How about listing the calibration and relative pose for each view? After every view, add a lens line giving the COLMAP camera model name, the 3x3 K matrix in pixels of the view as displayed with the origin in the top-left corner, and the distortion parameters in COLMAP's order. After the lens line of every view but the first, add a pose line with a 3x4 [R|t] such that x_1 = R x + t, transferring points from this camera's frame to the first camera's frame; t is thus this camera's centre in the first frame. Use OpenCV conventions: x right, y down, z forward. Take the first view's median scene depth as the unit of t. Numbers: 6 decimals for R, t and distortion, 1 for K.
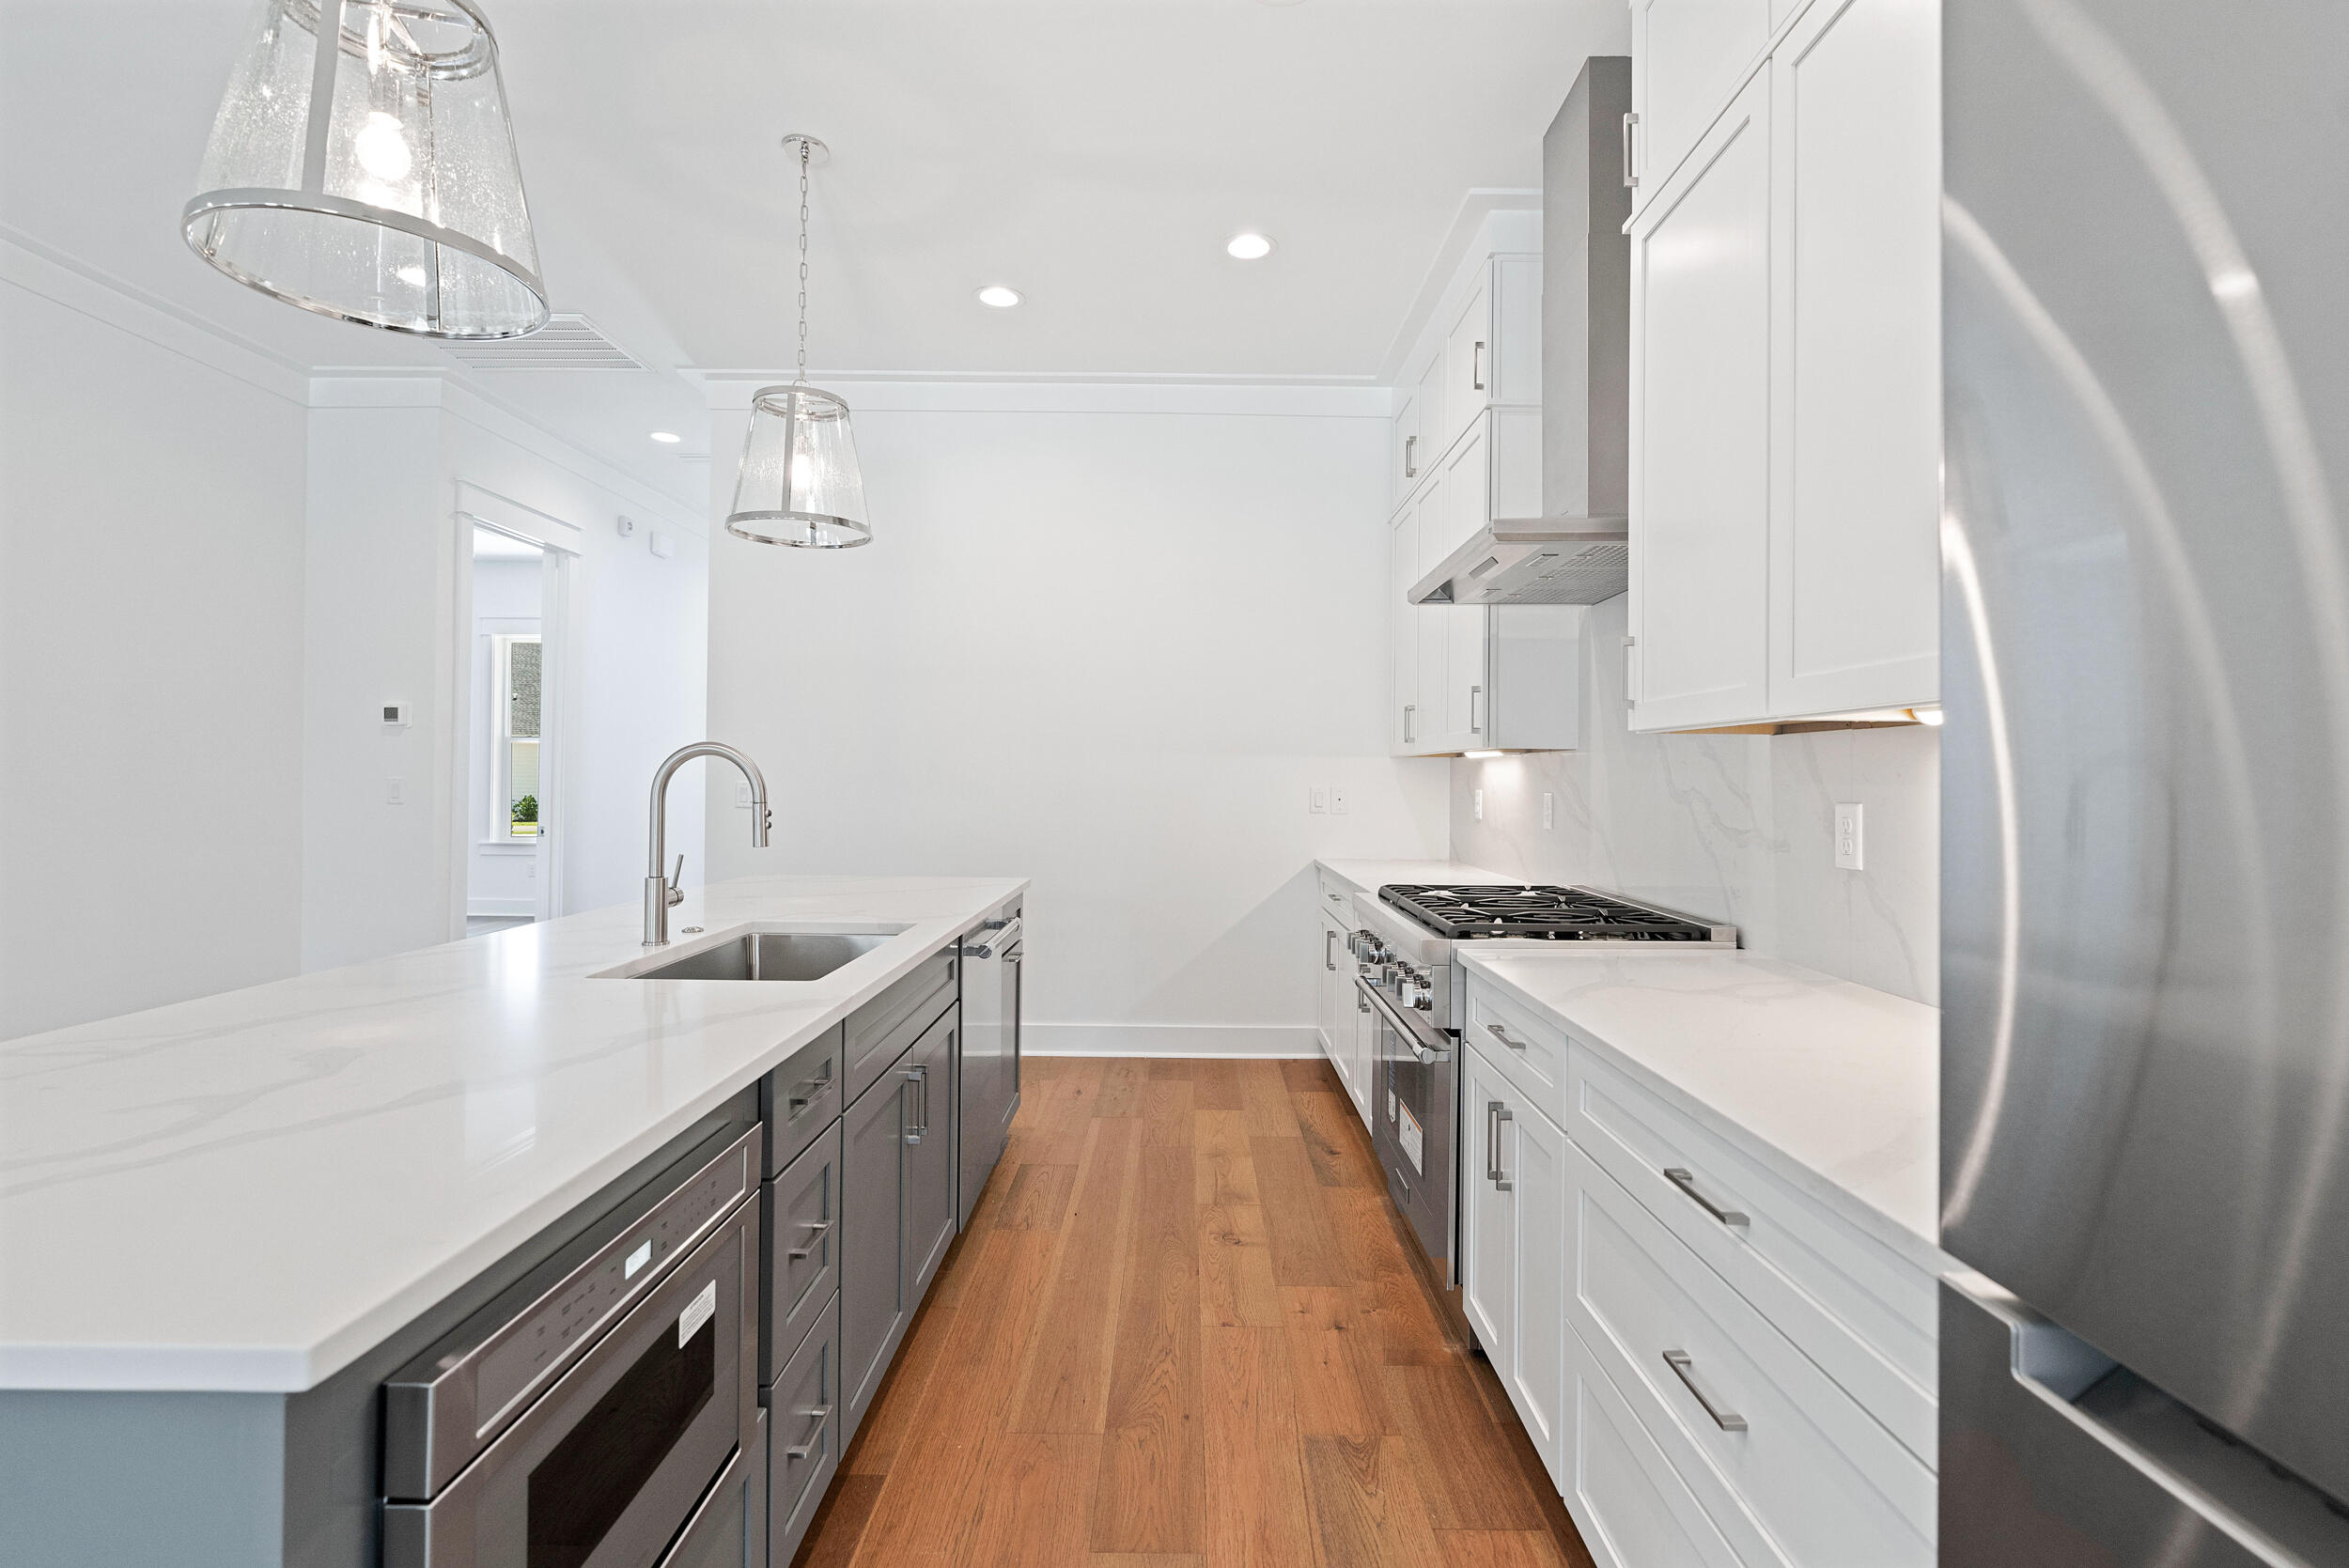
lens RADIAL K [[1060.3, 0, 1183.5], [0, 1060.3, 774.6], [0, 0, 1]] dist [-0.009941, 0.003991]
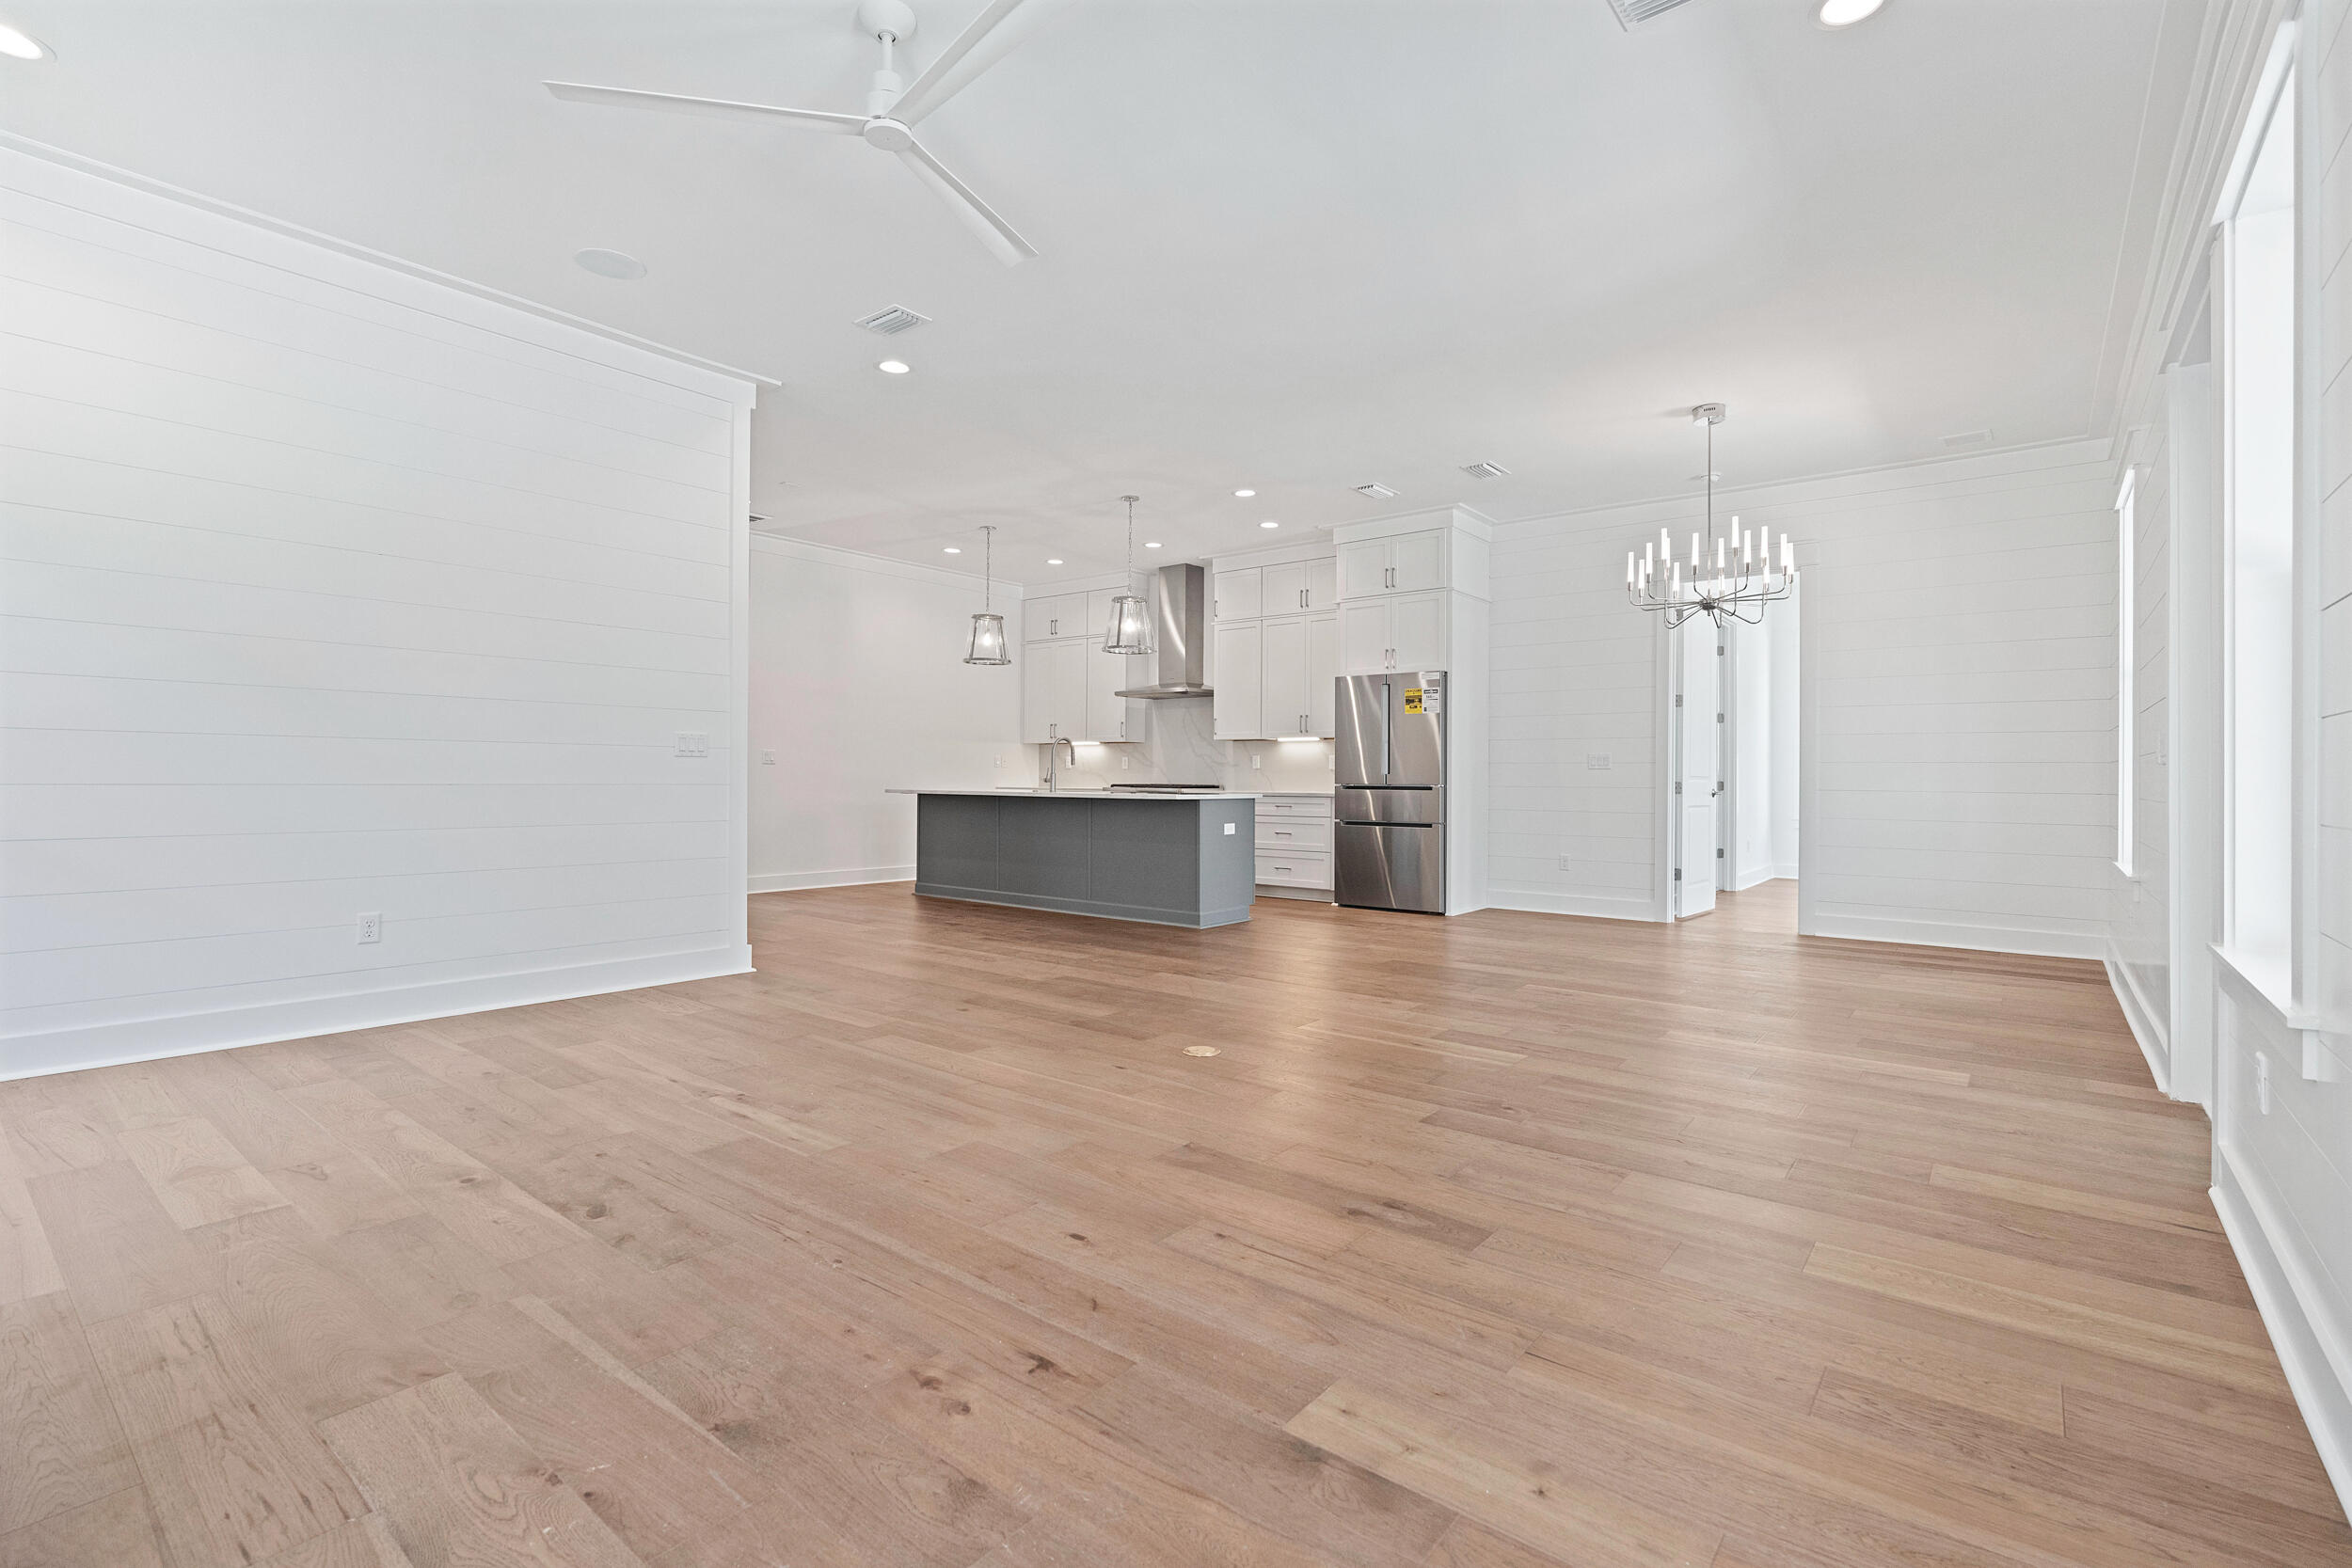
lens RADIAL K [[1061.7, 0, 1185.3], [0, 1061.7, 771.3], [0, 0, 1]] dist [-0.009941, 0.003991]
pose [[0.625948, -0.004458, 0.779852, -2.913731], [-0.001503, 0.999975, 0.006922, 0.056017], [-0.779863, -0.005505, 0.625926, -1.574012]]
